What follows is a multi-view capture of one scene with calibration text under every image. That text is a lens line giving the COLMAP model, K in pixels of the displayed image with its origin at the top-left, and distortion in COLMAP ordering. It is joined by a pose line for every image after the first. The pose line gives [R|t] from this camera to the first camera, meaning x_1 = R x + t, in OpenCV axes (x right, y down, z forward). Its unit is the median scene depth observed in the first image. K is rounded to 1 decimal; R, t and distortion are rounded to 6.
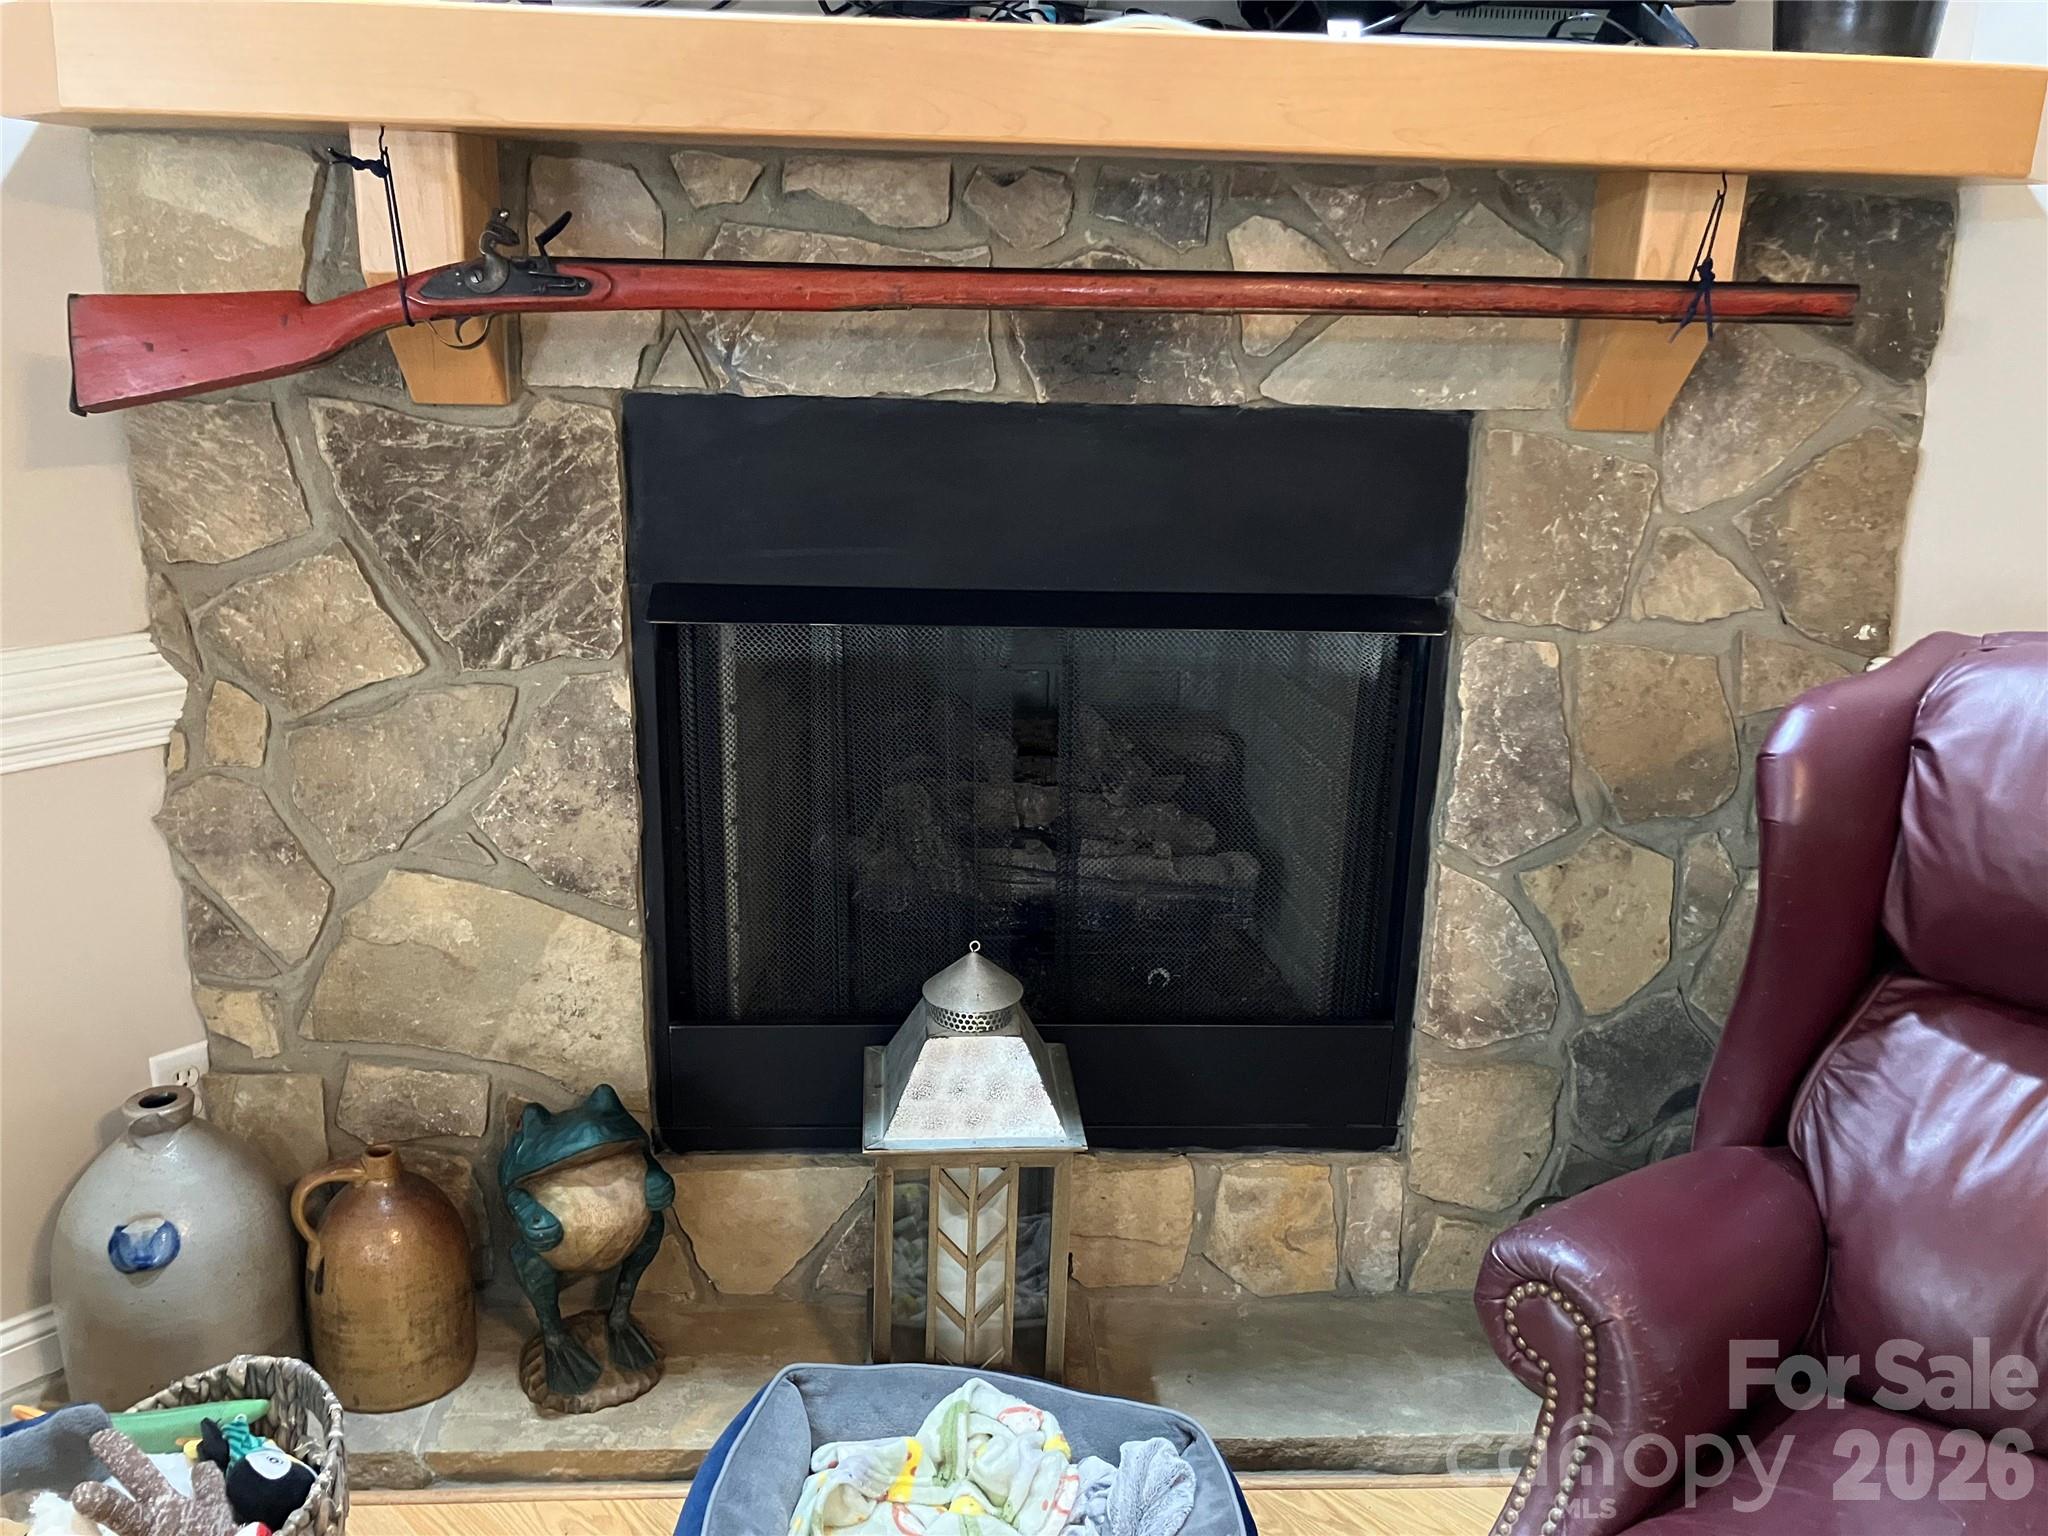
lens RADIAL K [[1656.2, 0, 930.4], [0, 1656.2, 743.5], [0, 0, 1]] dist [0.006428, -0.001477]
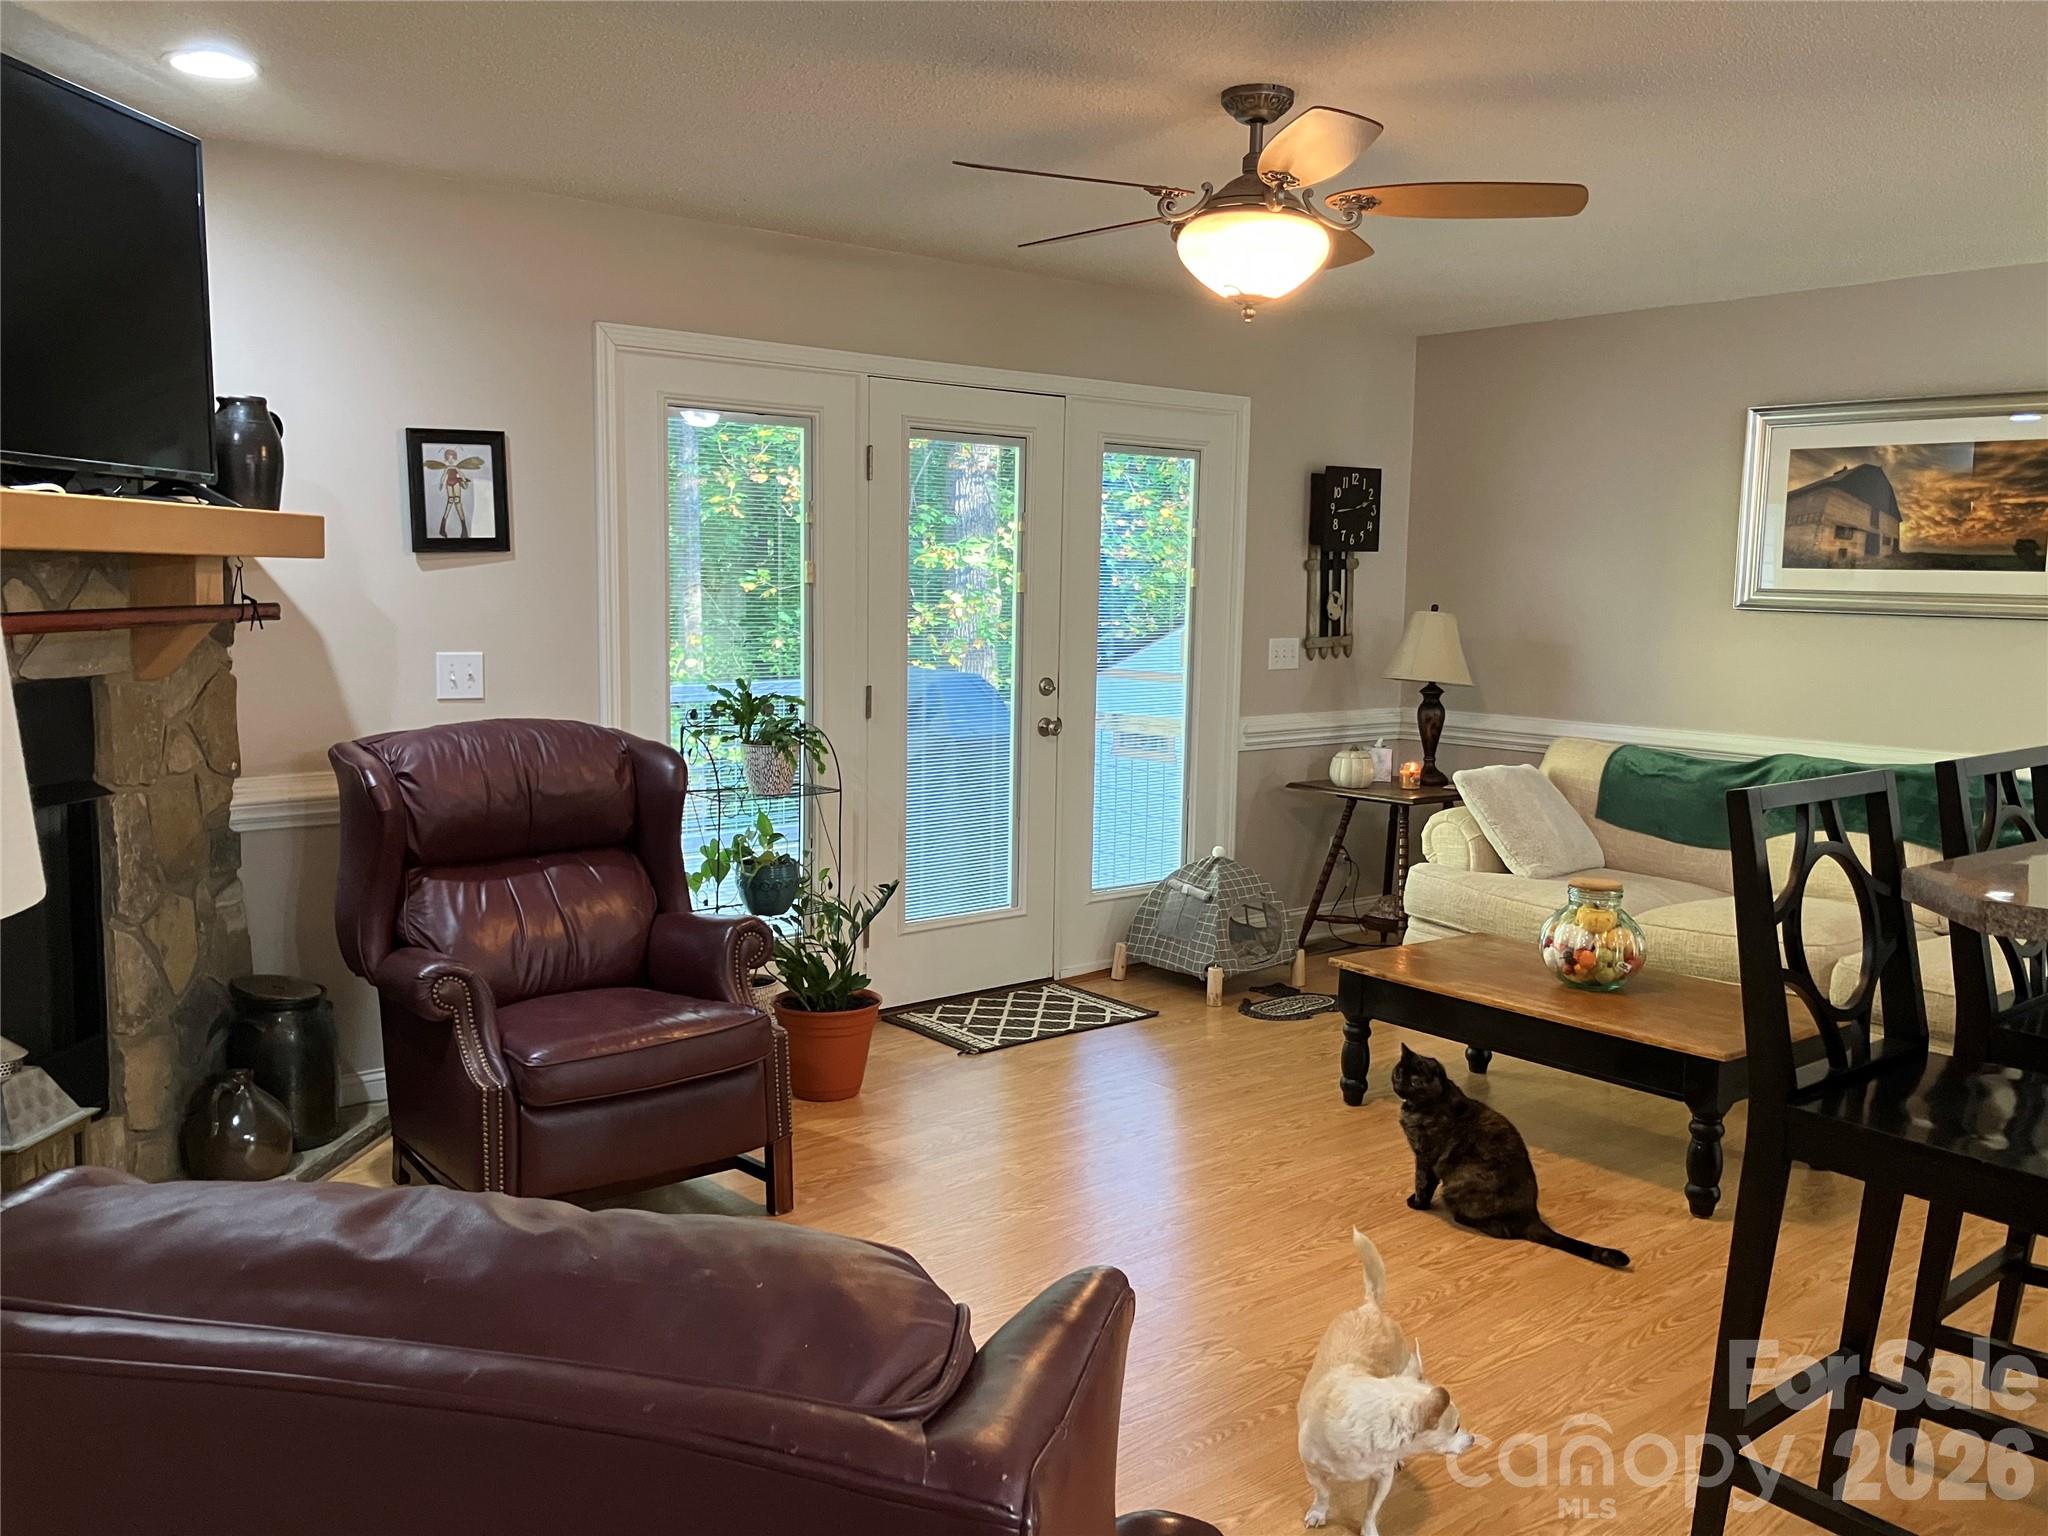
lens RADIAL K [[1659.1, 0, 1024.0], [0, 1659.1, 768.0], [0, 0, 1]] dist [-0.000673, -0.000213]
pose [[0.116106, -0.134088, 0.984144, -1.392884], [0.271821, 0.957308, 0.098364, -0.001157], [-0.955318, 0.256091, 0.147597, -0.242626]]
